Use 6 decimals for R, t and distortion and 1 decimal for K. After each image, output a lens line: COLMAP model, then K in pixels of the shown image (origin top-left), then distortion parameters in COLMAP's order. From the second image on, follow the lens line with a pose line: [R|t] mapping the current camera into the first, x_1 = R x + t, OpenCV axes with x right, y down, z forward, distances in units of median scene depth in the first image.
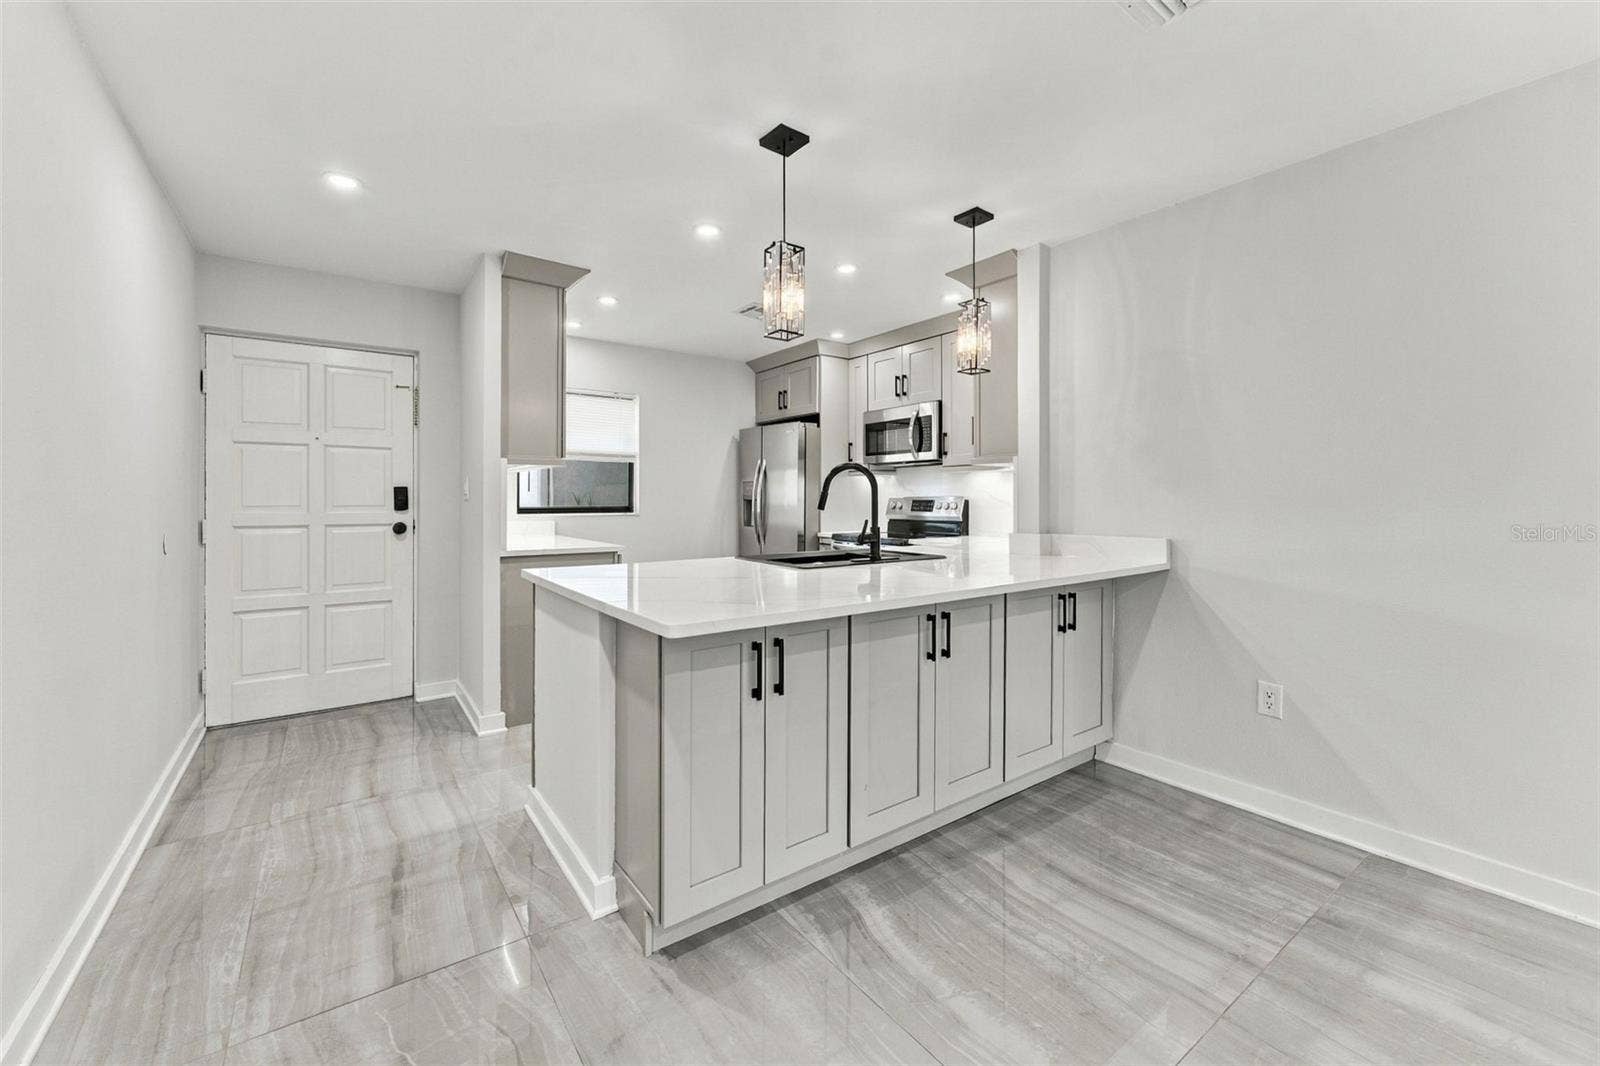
lens RADIAL K [[639.4, 0, 820.8], [0, 639.4, 503.2], [0, 0, 1]] dist [0.001398, -0.000644]
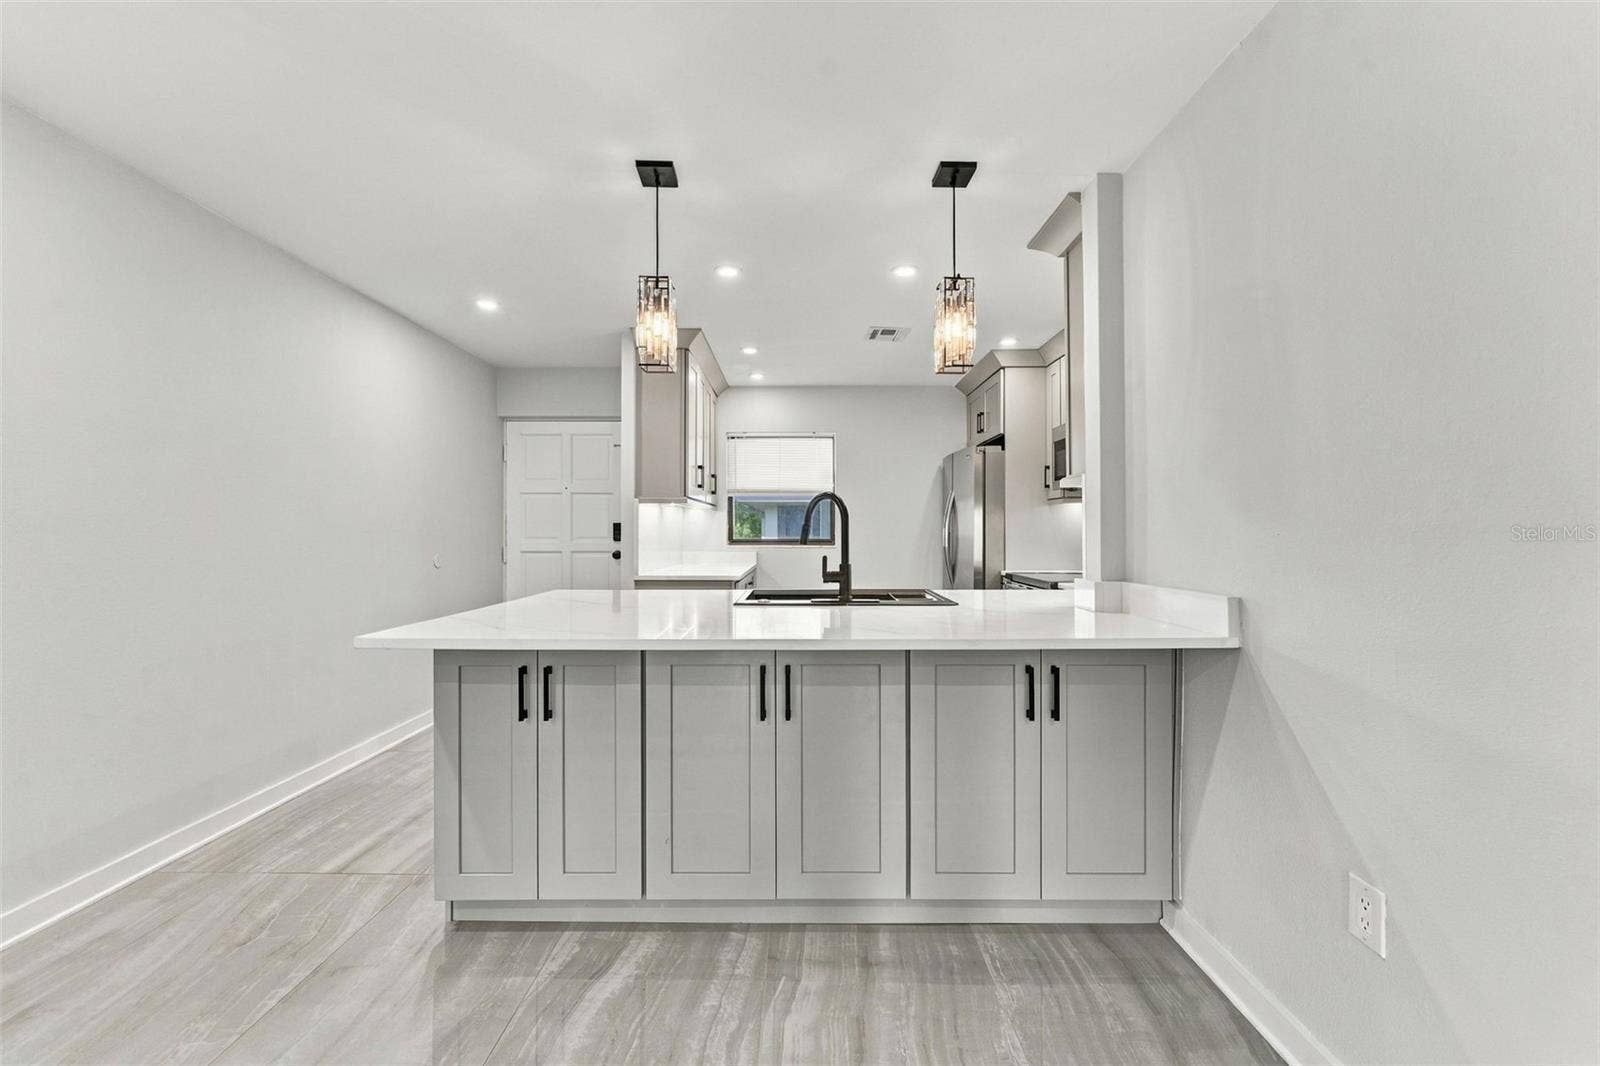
lens RADIAL K [[639.4, 0, 808.5], [0, 639.4, 531.1], [0, 0, 1]] dist [0.001398, -0.000644]
pose [[0.801264, -0.001337, -0.598309, 0.327538], [-0.005169, 0.999945, -0.009156, 0.000754], [0.598288, 0.010429, 0.801213, 0.153975]]
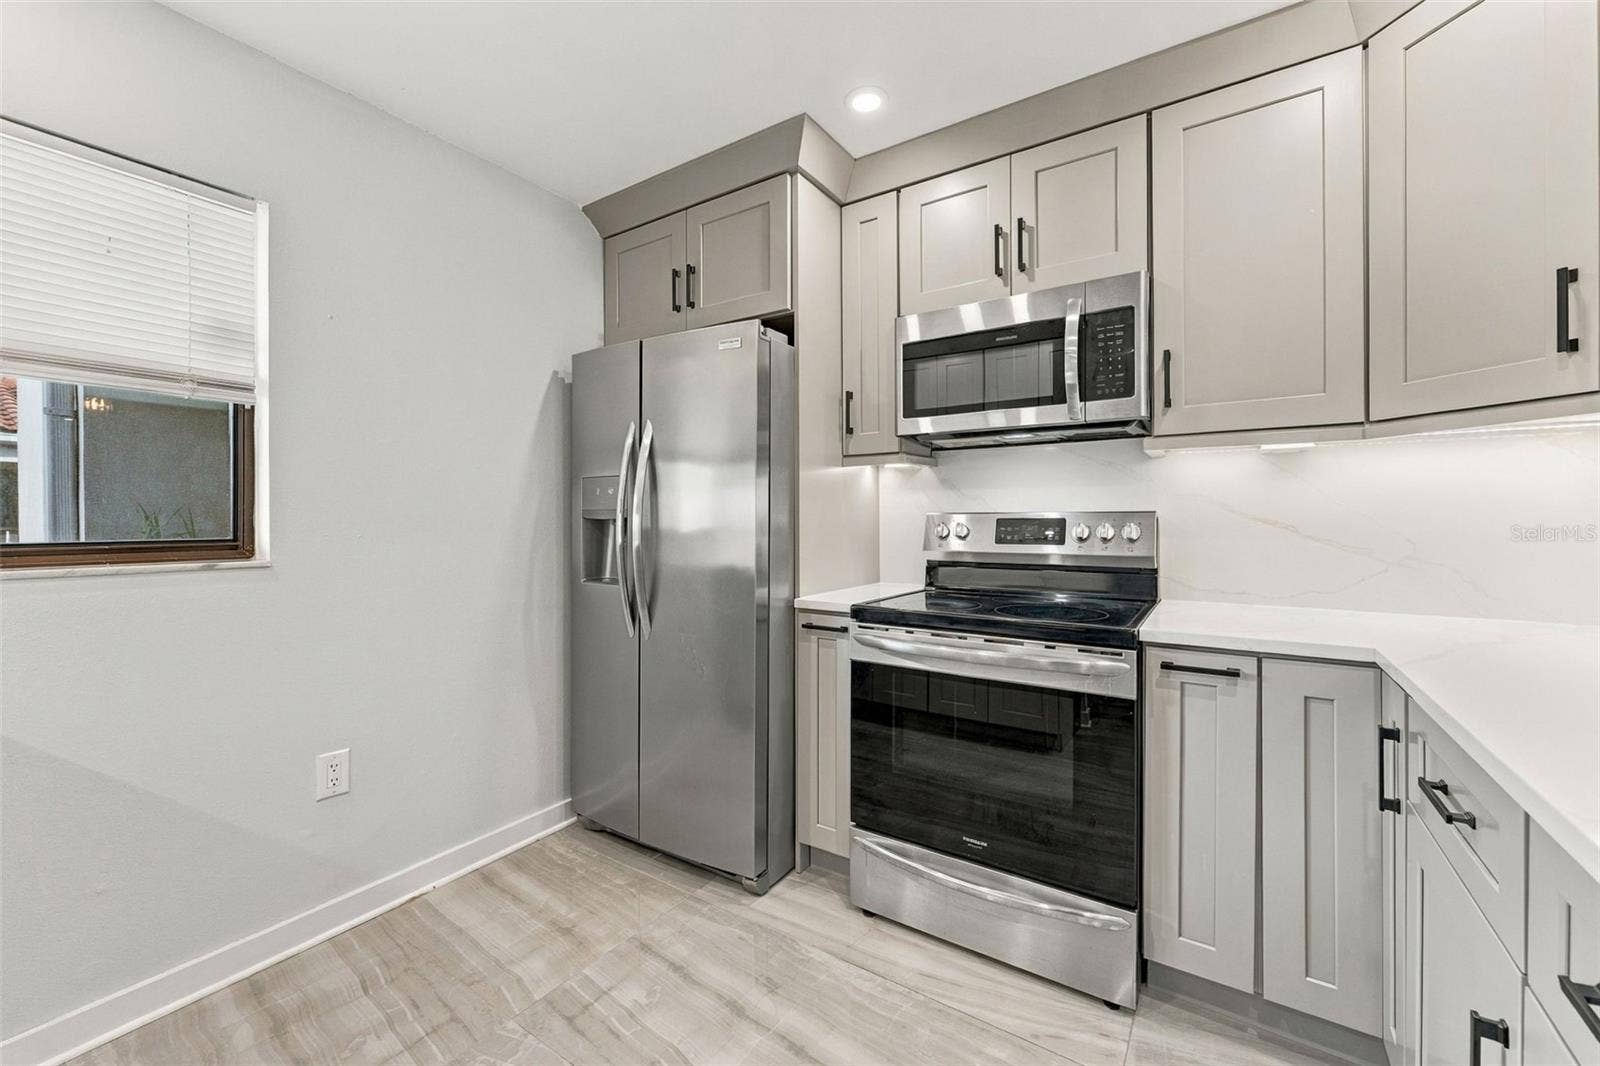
lens RADIAL K [[639.4, 0, 804.3], [0, 639.4, 522.1], [0, 0, 1]] dist [0.001398, -0.000644]
pose [[0.944538, -0.005686, 0.328352, -0.144168], [0.003867, 0.999973, 0.006192, -0.006072], [-0.328378, -0.004579, 0.944535, 0.644912]]
